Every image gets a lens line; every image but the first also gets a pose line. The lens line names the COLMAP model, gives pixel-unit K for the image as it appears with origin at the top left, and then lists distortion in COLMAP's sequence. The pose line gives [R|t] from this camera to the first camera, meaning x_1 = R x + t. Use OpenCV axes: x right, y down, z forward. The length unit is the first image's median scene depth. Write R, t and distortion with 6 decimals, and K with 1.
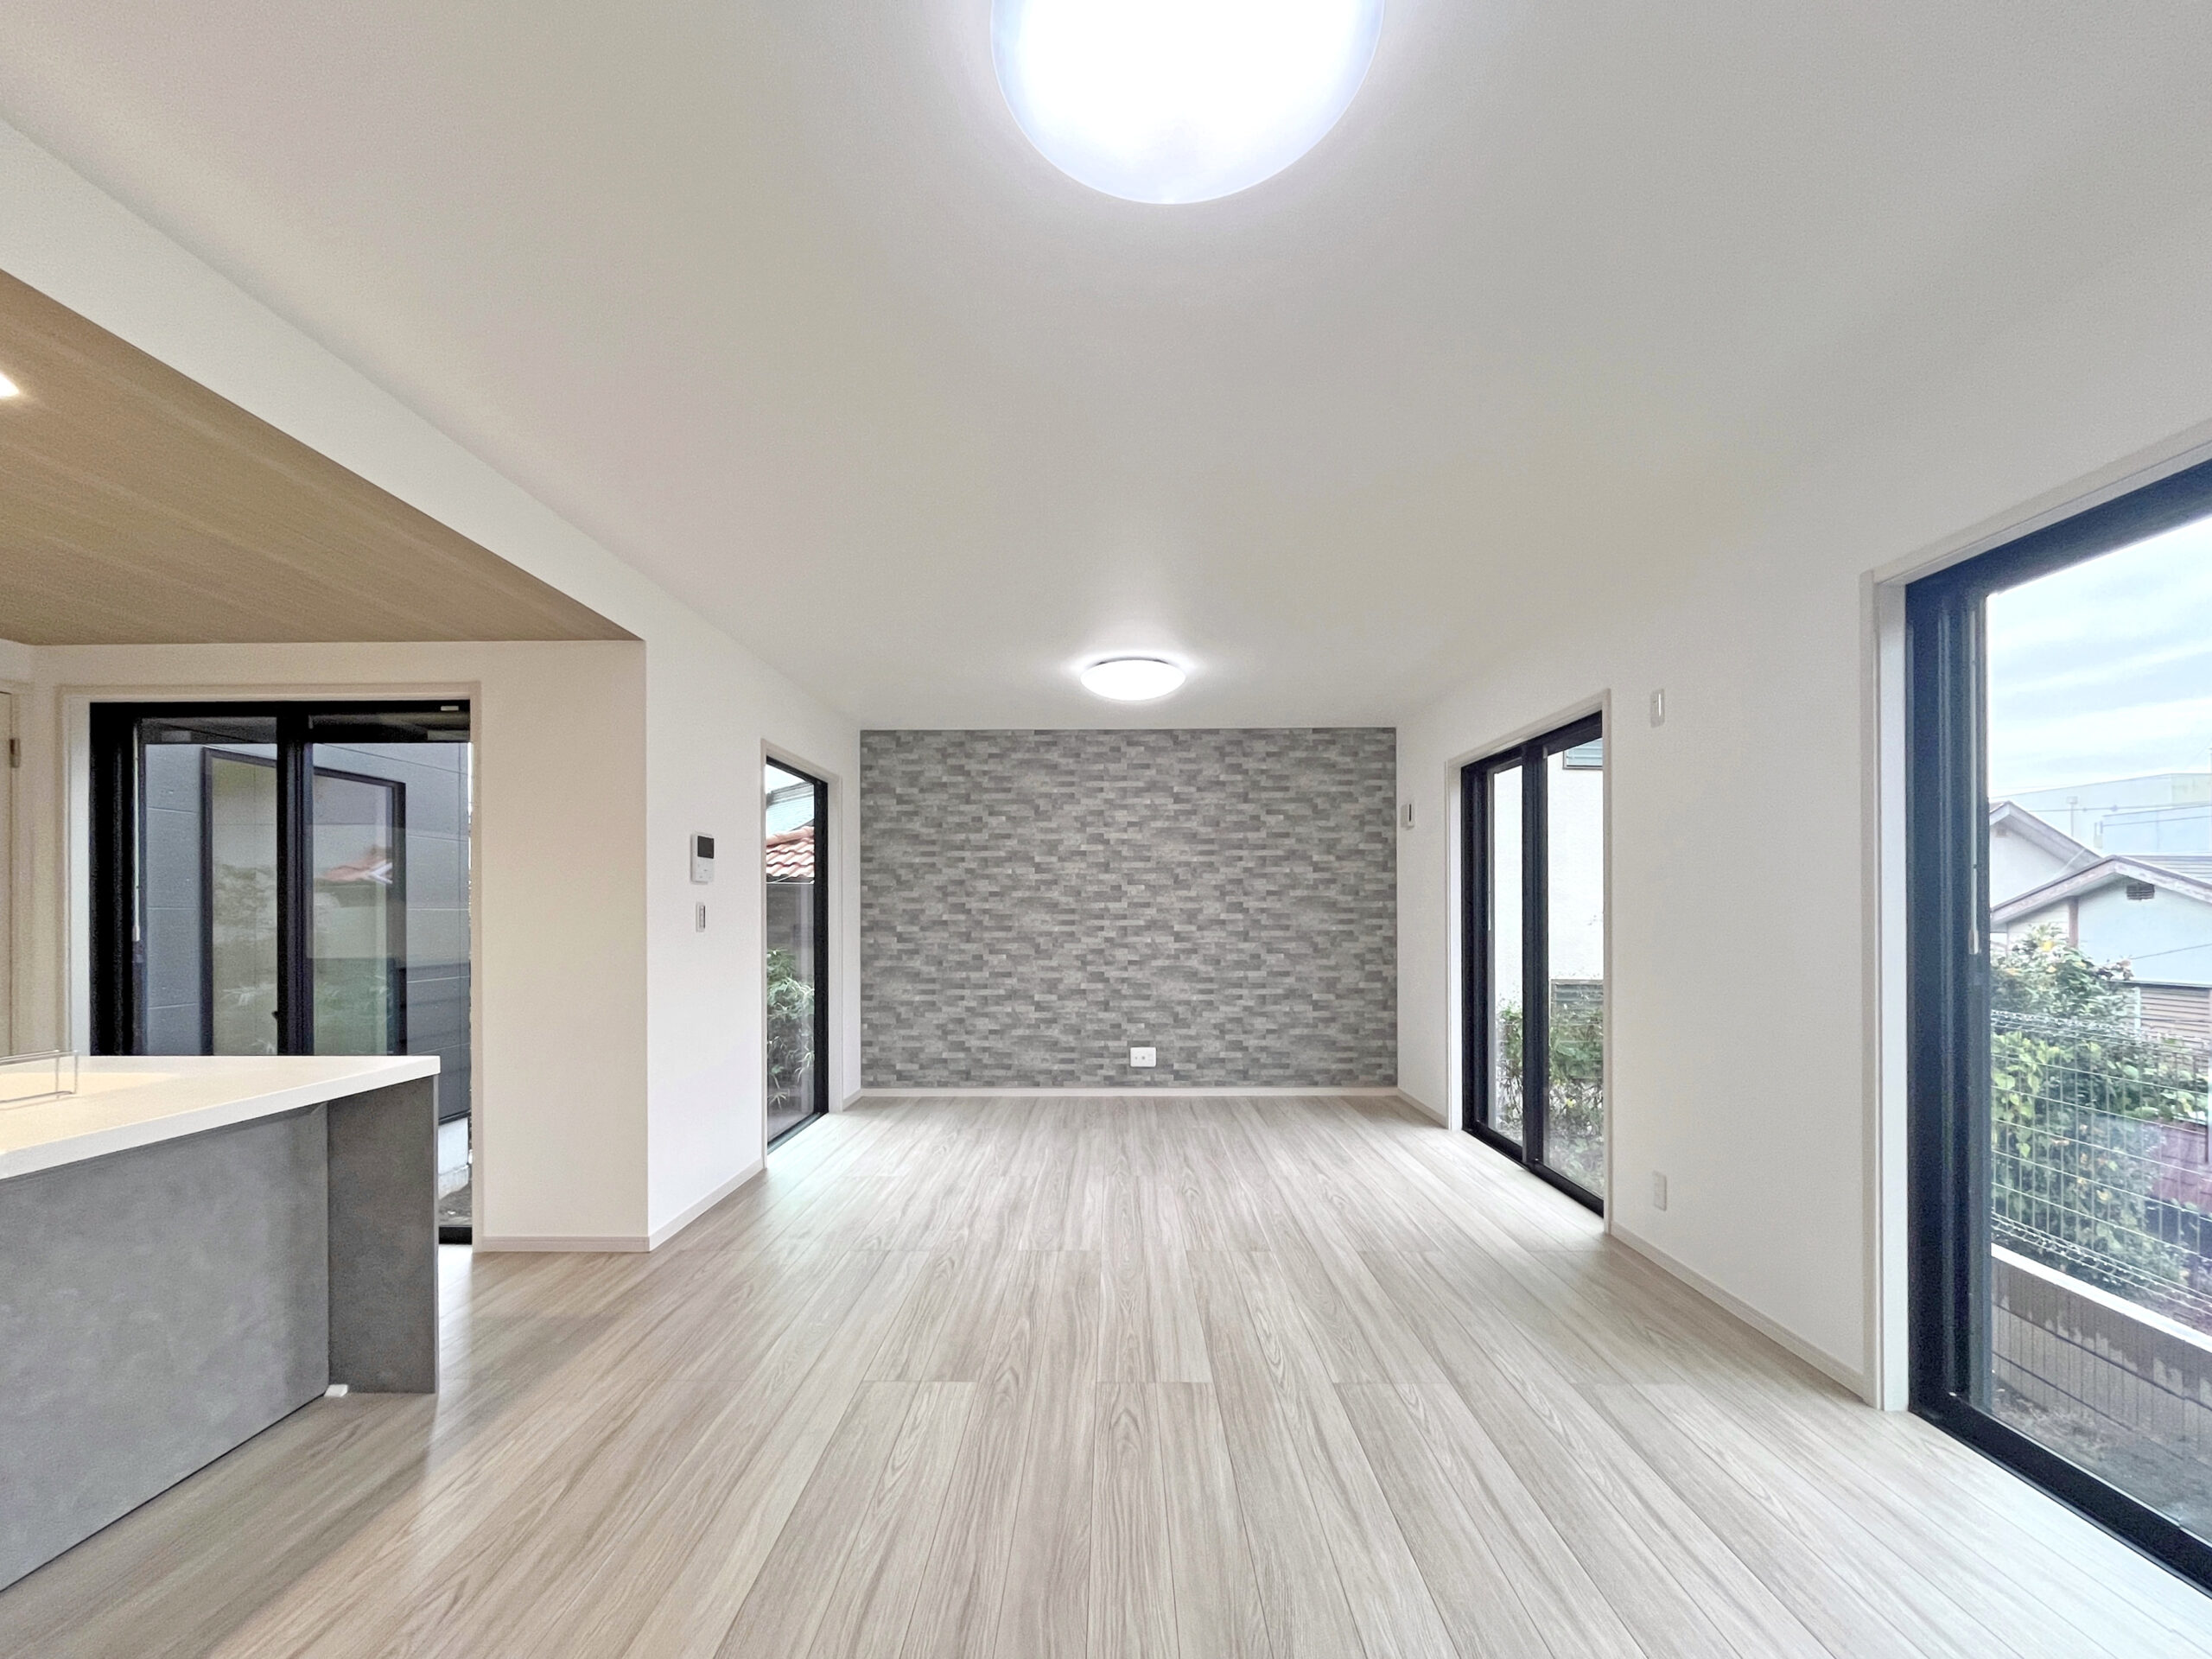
lens RADIAL K [[903.9, 0, 1091.9], [0, 903.9, 905.7], [0, 0, 1]] dist [-0.001555, 0.000491]
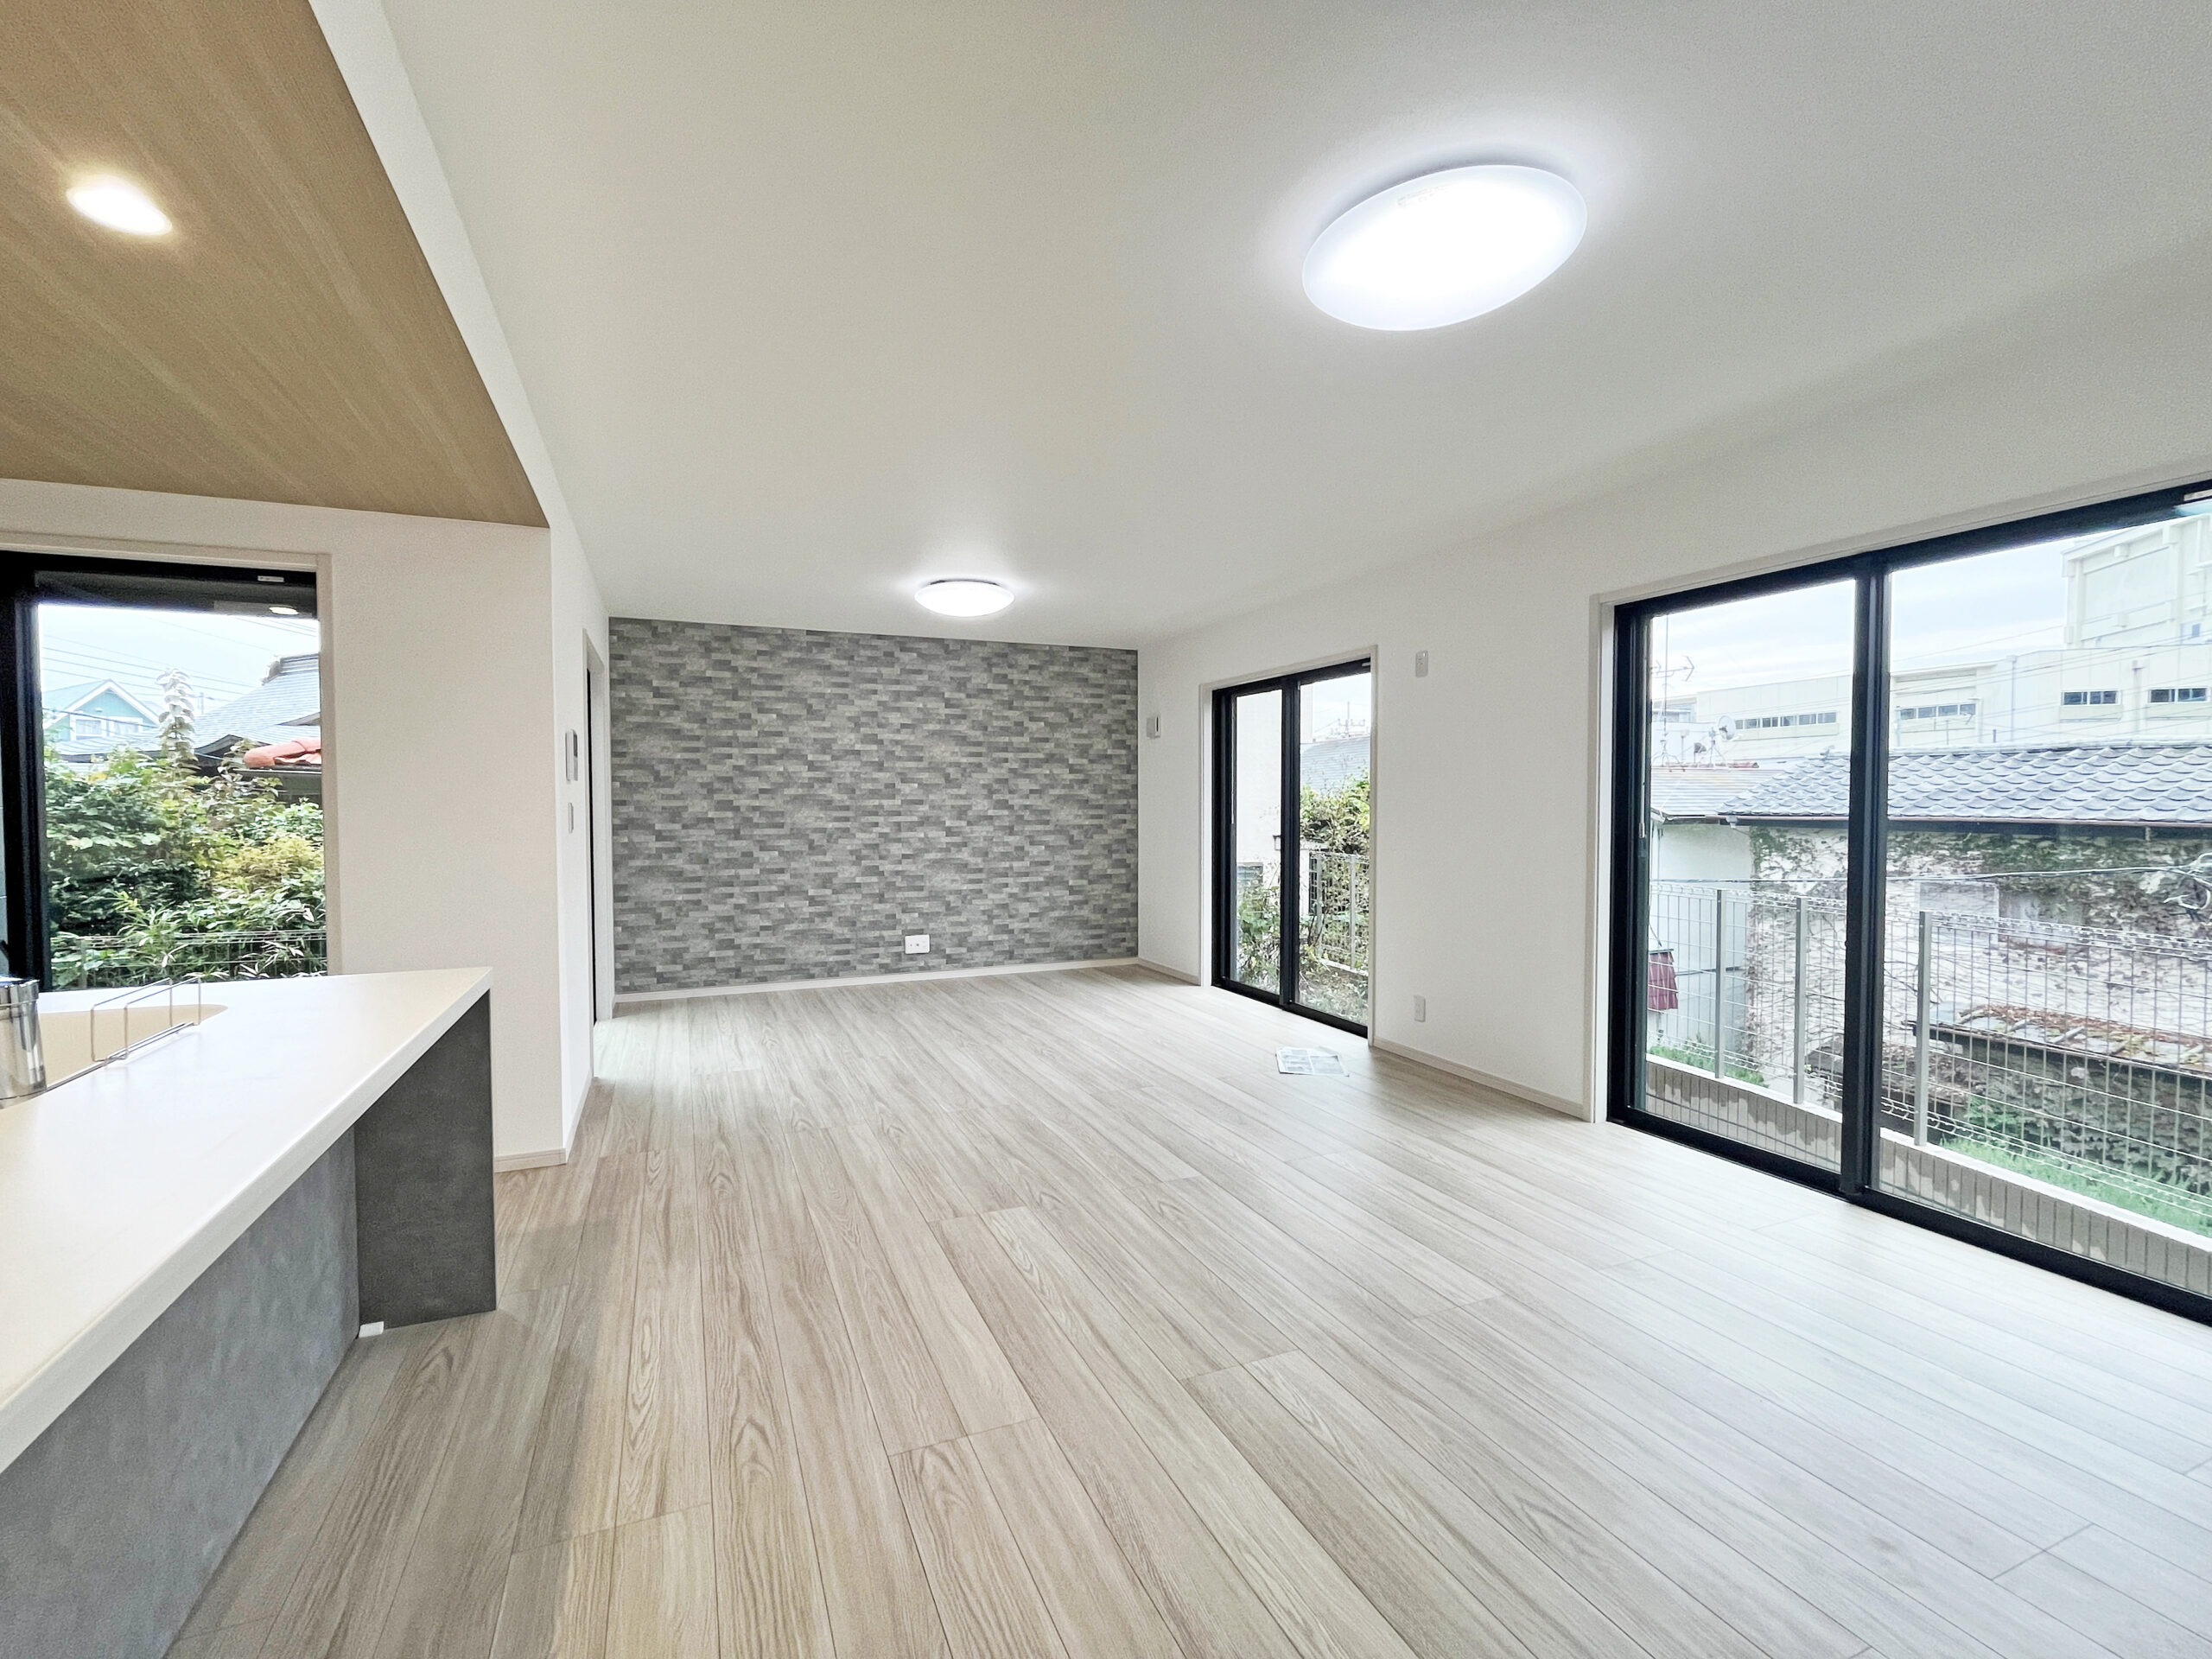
lens RADIAL K [[903.9, 0, 1013.7], [0, 903.9, 821.6], [0, 0, 1]] dist [-0.001555, 0.000491]
pose [[0.934934, -0.008923, 0.354709, -0.219131], [-0.000079, 0.999678, 0.025356, -0.005079], [-0.354822, -0.023734, 0.934633, -0.039641]]
